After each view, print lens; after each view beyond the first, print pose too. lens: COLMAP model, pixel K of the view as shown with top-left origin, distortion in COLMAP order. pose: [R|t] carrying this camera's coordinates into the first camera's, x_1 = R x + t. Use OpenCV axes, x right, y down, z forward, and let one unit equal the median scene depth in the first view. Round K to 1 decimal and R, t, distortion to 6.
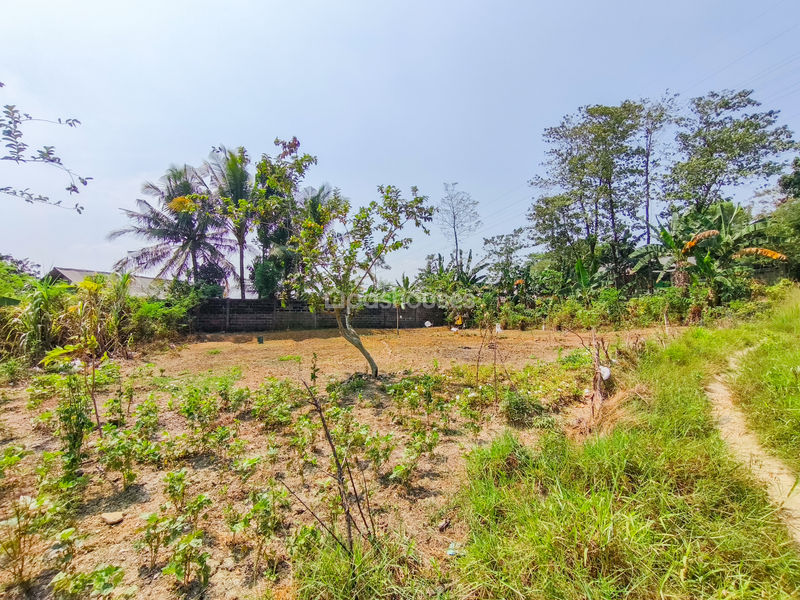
lens RADIAL K [[329.6, 0, 406.4], [0, 329.6, 303.3], [0, 0, 1]] dist [0.003264, -0.000090]
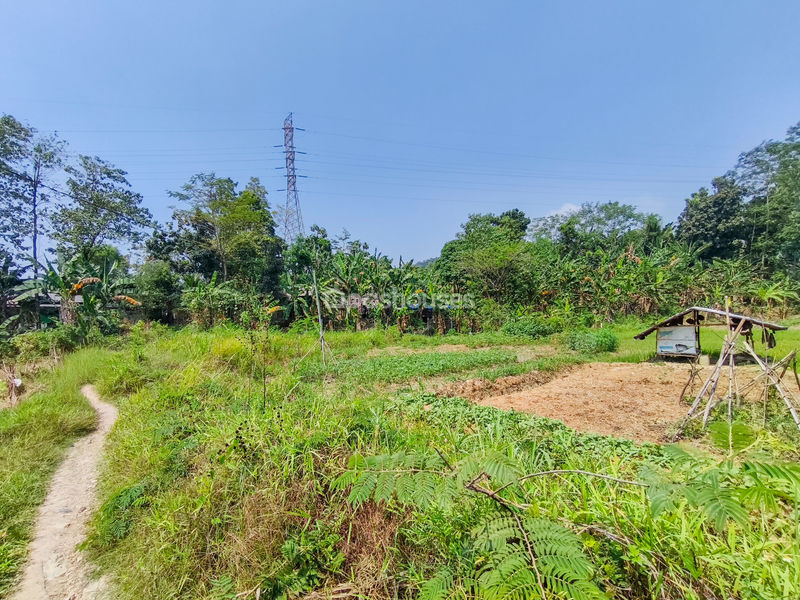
lens RADIAL K [[361.7, 0, 389.1], [0, 361.7, 321.7], [0, 0, 1]] dist [0.002607, 0.000377]
pose [[0.163792, 0.022687, 0.986234, -0.169173], [0.013240, 0.999595, -0.025194, -0.008960], [-0.986406, 0.017184, 0.163425, -0.228134]]
